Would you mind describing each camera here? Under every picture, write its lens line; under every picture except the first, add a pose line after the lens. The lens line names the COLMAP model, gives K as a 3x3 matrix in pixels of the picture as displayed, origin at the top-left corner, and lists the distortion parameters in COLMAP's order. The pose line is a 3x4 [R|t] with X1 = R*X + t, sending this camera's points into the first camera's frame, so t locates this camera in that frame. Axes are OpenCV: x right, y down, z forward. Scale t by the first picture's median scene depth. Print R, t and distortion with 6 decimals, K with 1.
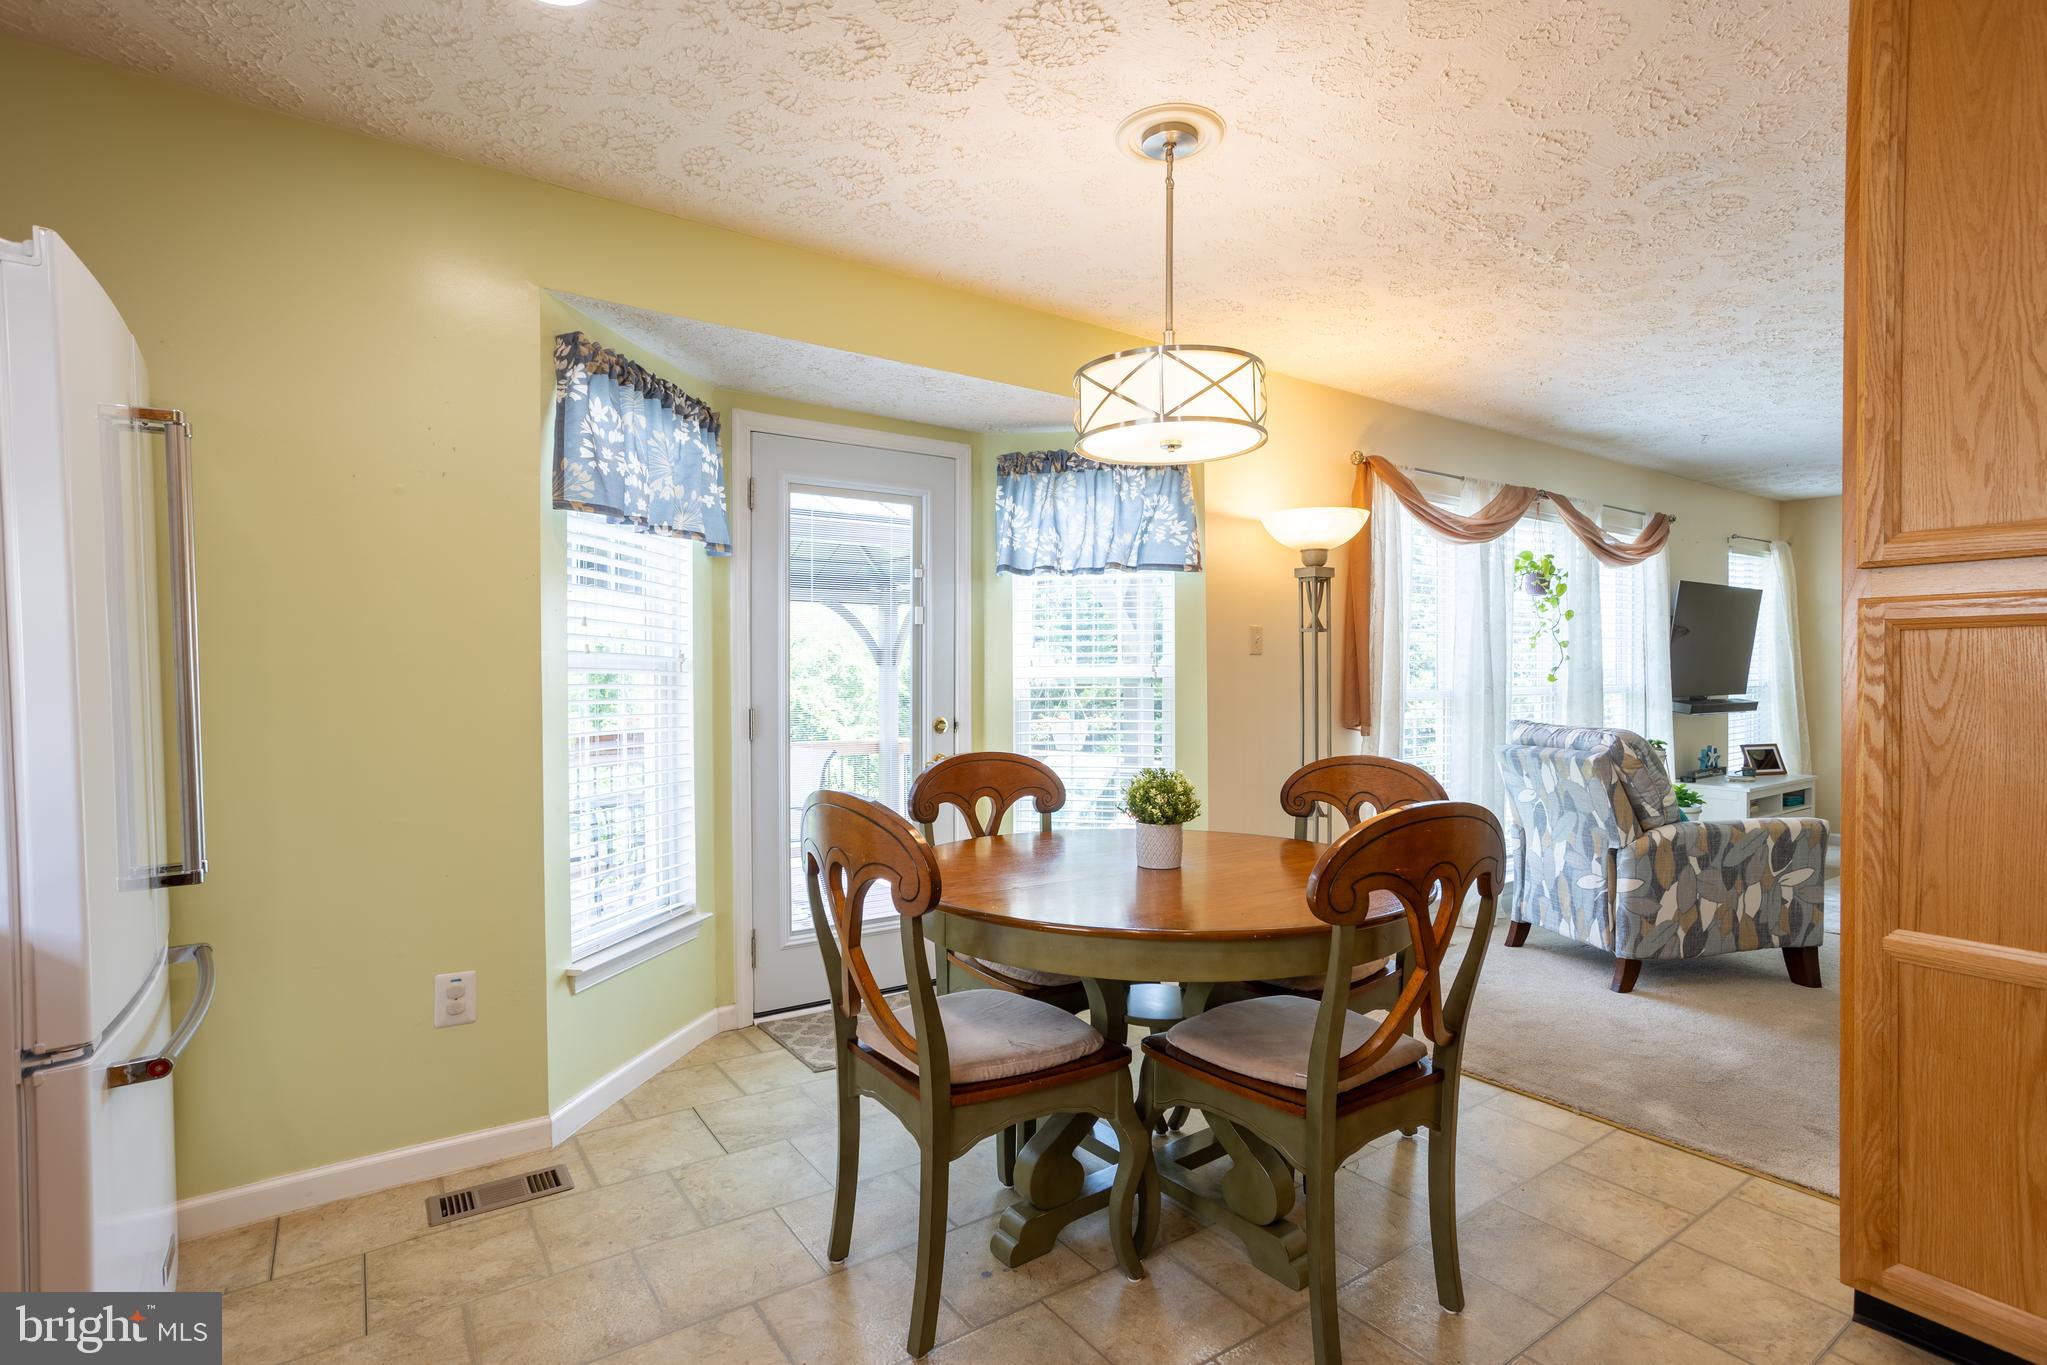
lens RADIAL K [[995.5, 0, 1023.5], [0, 995.5, 682.5], [0, 0, 1]] dist [-0.055220, 0.042286]
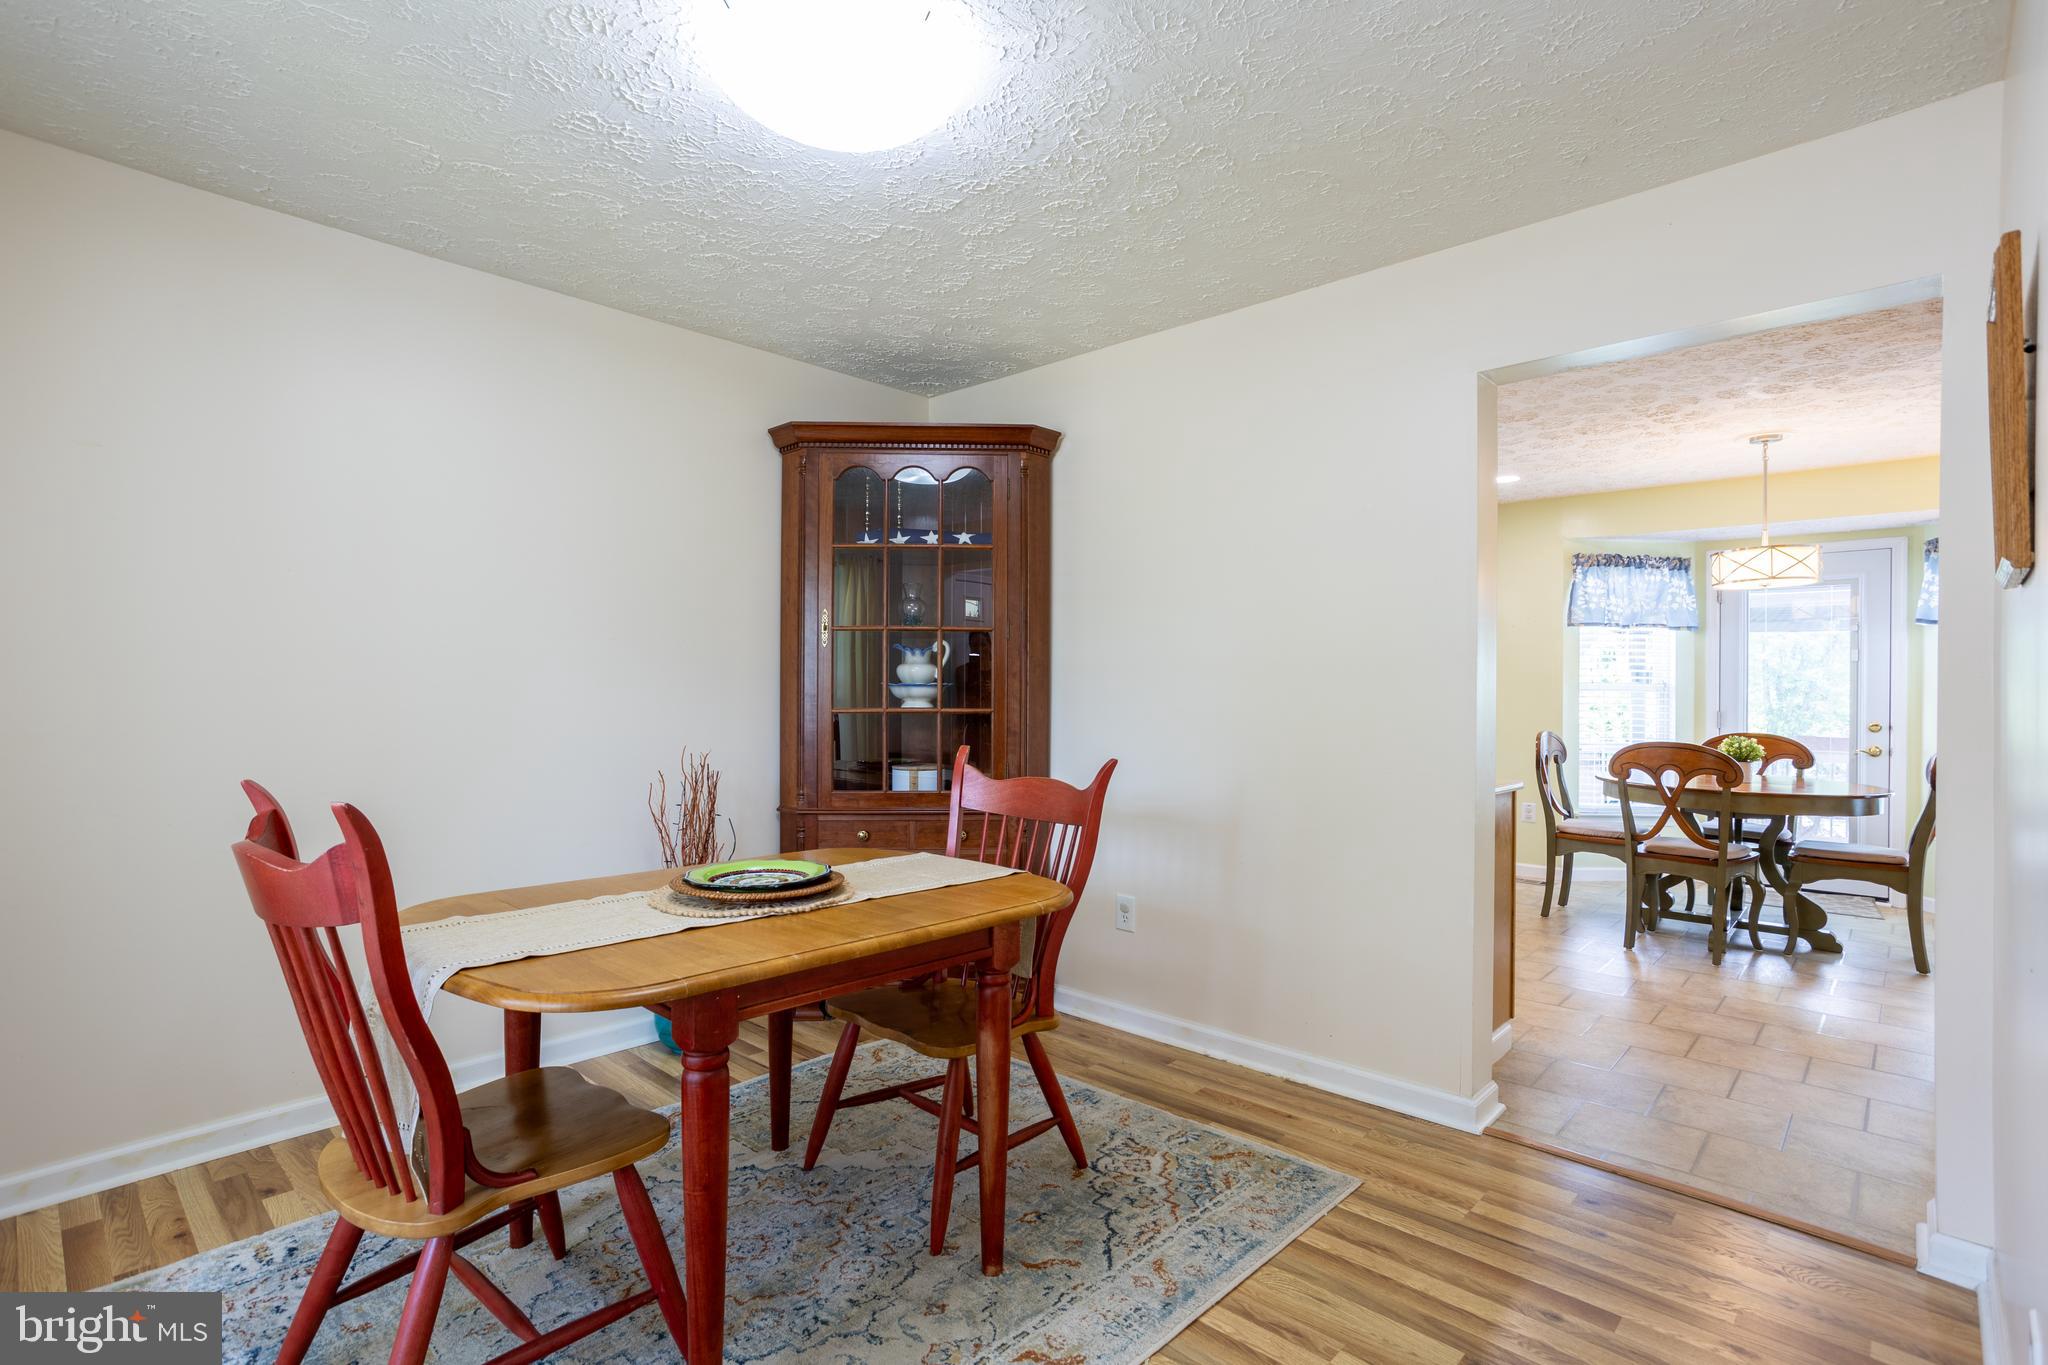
lens RADIAL K [[985.8, 0, 1025.9], [0, 985.8, 691.2], [0, 0, 1]] dist [-0.059587, 0.040875]
pose [[0.206638, 0.002138, -0.978415, 1.379158], [-0.010128, 0.999949, 0.000047, 0.001153], [0.978365, 0.009900, 0.206649, -0.715133]]
